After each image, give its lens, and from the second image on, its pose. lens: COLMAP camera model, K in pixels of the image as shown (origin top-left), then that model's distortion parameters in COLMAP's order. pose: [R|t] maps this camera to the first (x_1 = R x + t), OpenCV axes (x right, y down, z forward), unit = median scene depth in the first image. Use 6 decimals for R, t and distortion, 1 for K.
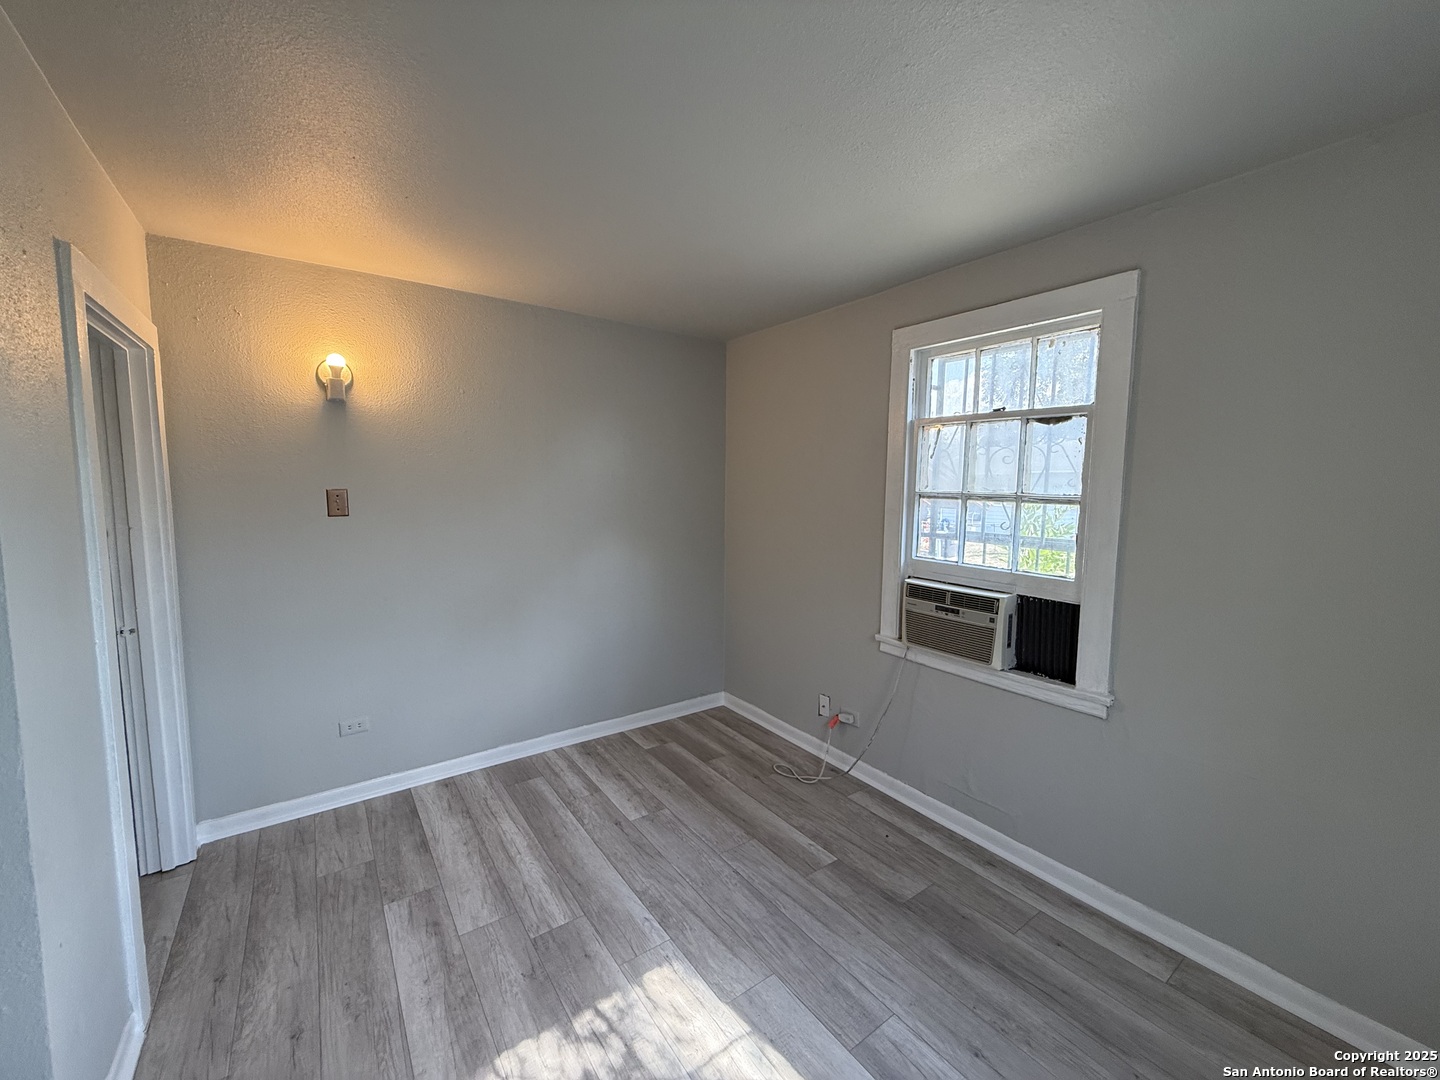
lens RADIAL K [[573.3, 0, 717.6], [0, 573.3, 536.7], [0, 0, 1]] dist [0.000583, 0.000306]
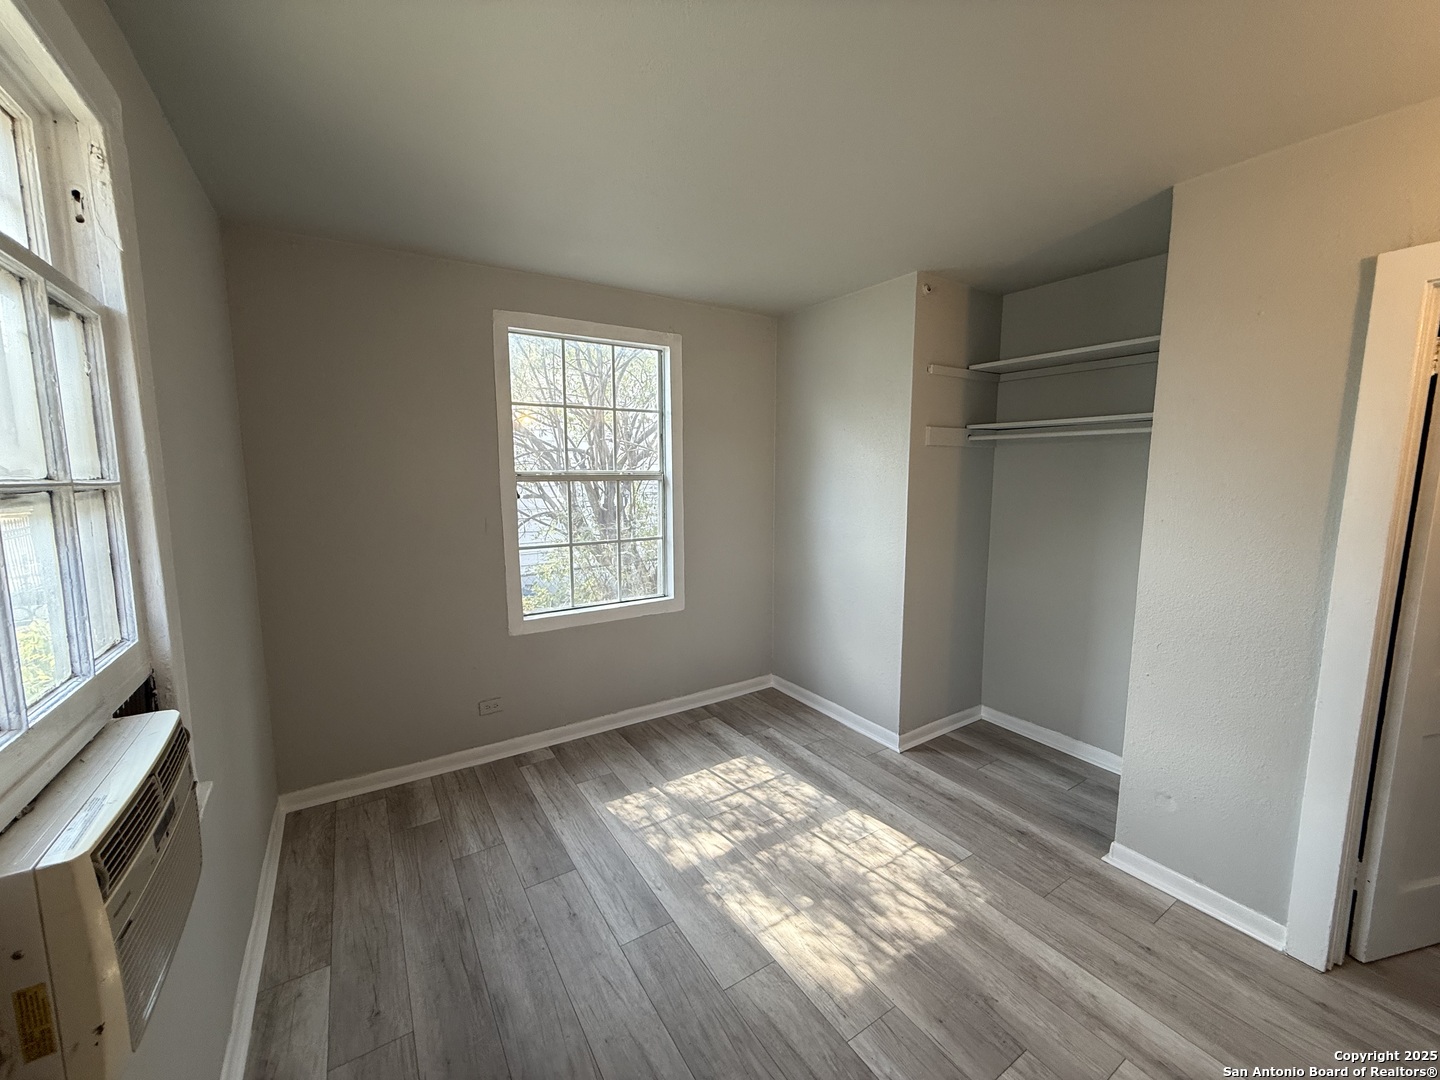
lens RADIAL K [[573.3, 0, 717.6], [0, 573.3, 536.7], [0, 0, 1]] dist [0.000583, 0.000306]
pose [[-0.998752, -0.014898, 0.047669, 0.058367], [-0.004668, 0.978141, 0.207890, -0.121490], [-0.049724, 0.207408, -0.976990, 1.374549]]
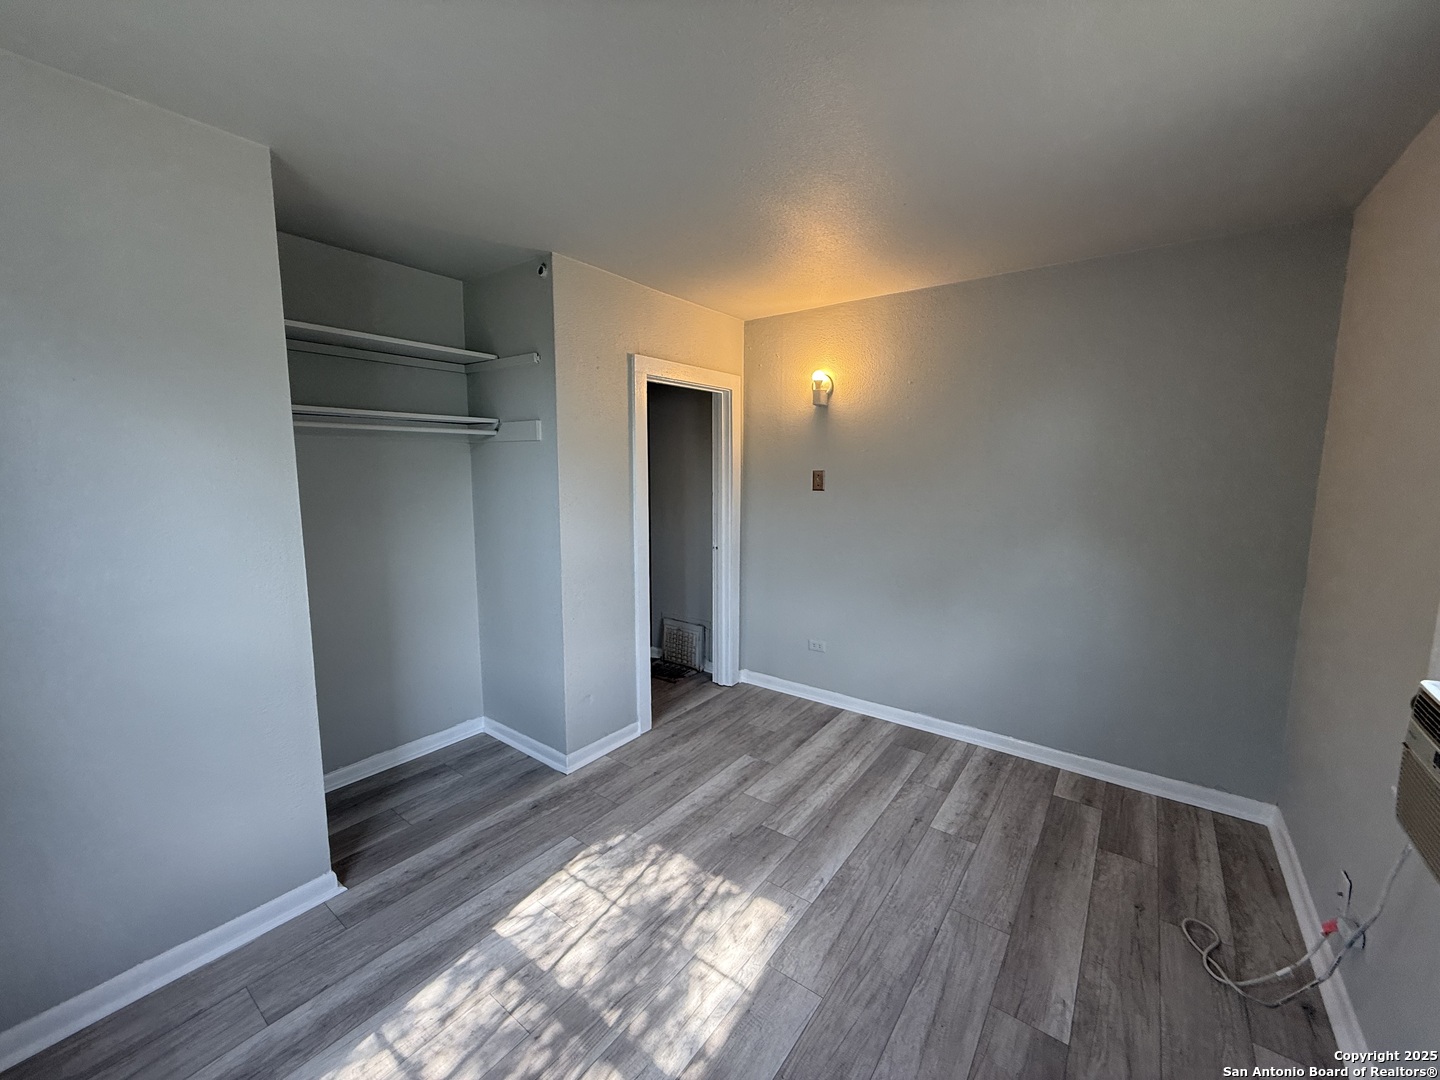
lens RADIAL K [[573.3, 0, 717.6], [0, 573.3, 536.7], [0, 0, 1]] dist [0.000583, 0.000306]
pose [[0.304439, 0.110032, -0.946155, 0.651983], [-0.085033, 0.992479, 0.088059, -0.030176], [0.948729, 0.053646, 0.311505, 0.400989]]
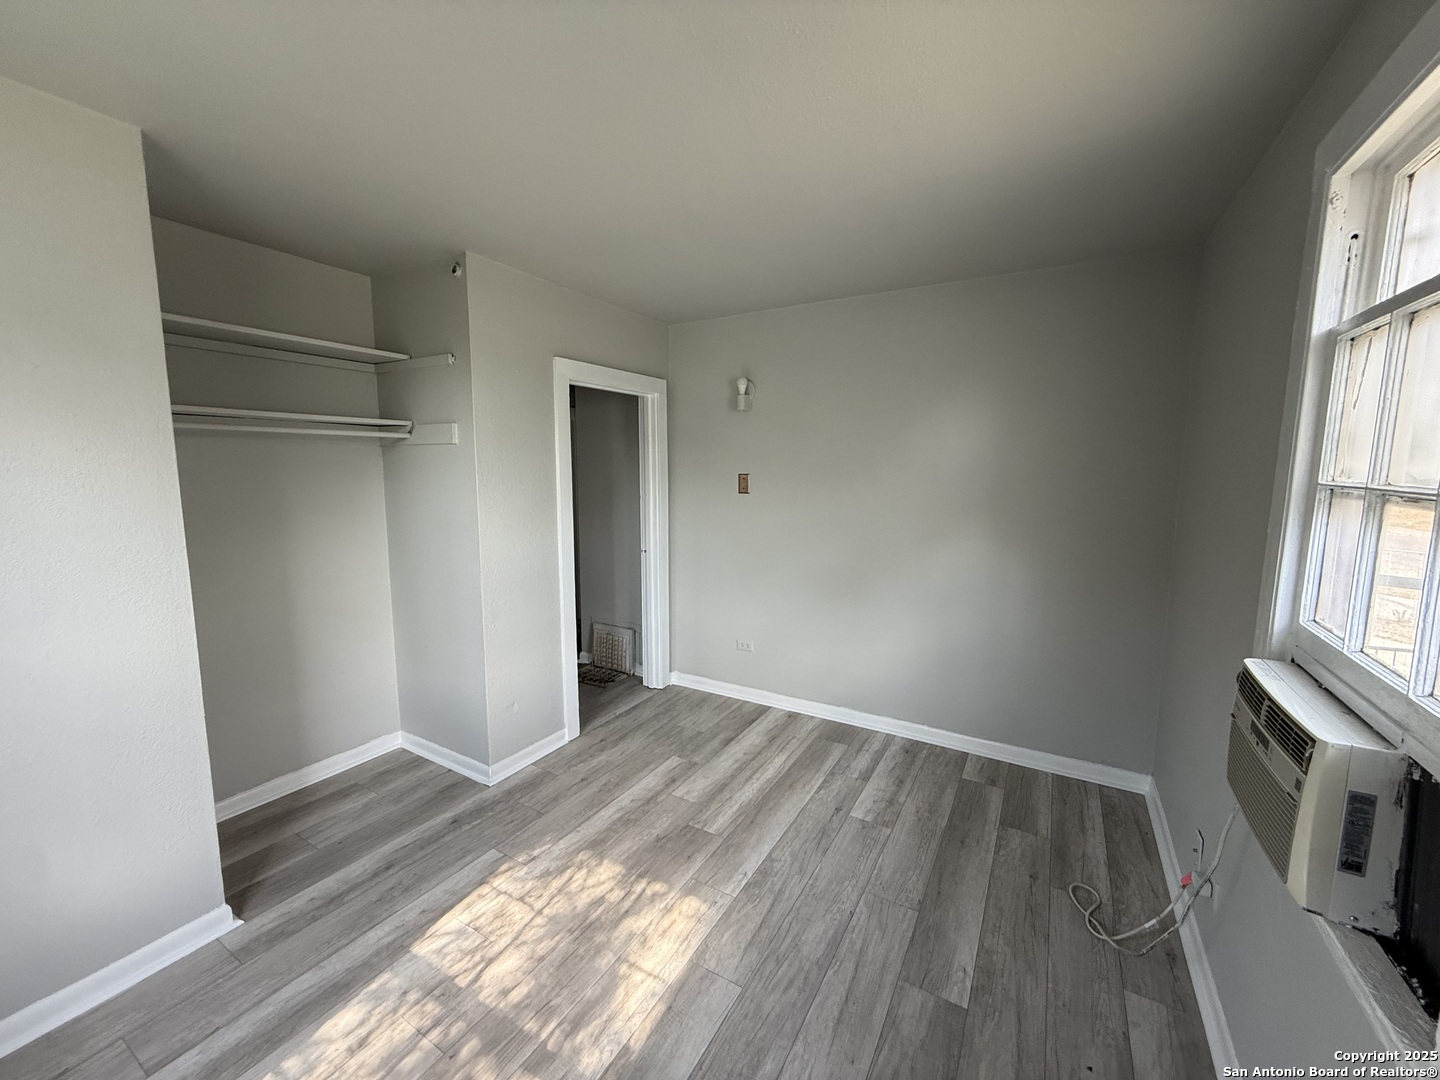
lens RADIAL K [[573.3, 0, 717.6], [0, 573.3, 536.7], [0, 0, 1]] dist [0.000583, 0.000306]
pose [[0.406301, 0.102448, -0.907978, 0.674388], [-0.080776, 0.993831, 0.075990, -0.036281], [0.910162, 0.042468, 0.412070, 0.422057]]
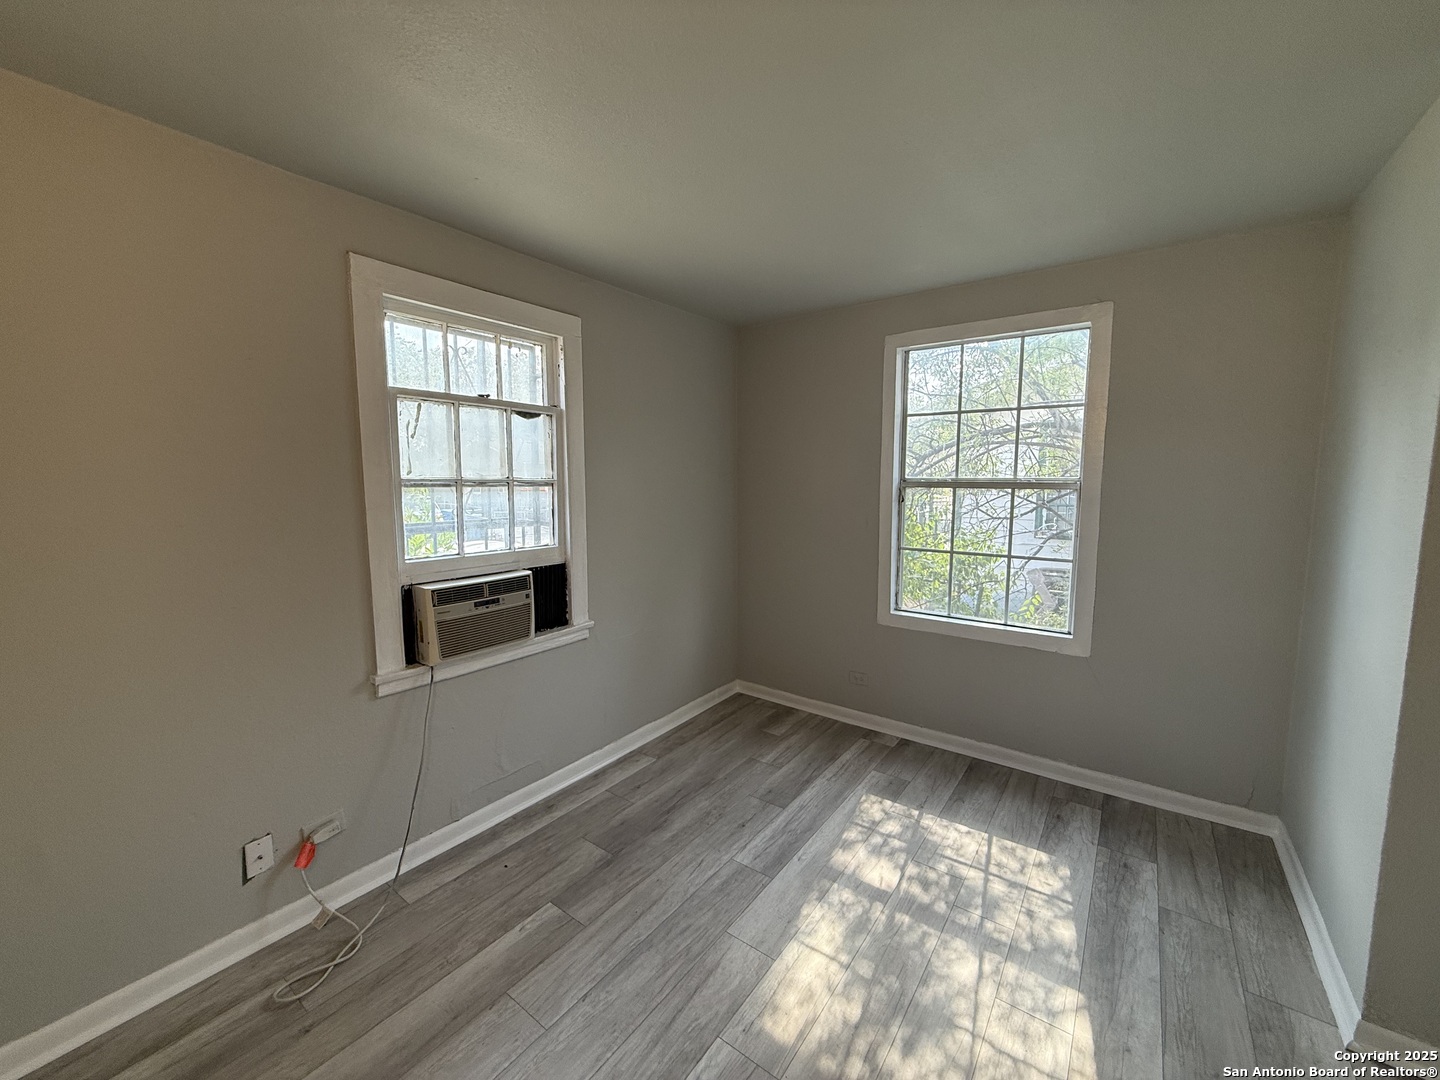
lens RADIAL K [[573.3, 0, 717.6], [0, 573.3, 536.7], [0, 0, 1]] dist [0.000583, 0.000306]
pose [[-0.307818, -0.111567, 0.944881, -0.642204], [0.082183, 0.986272, 0.143227, -0.090339], [-0.947889, 0.121741, -0.294423, 0.967814]]
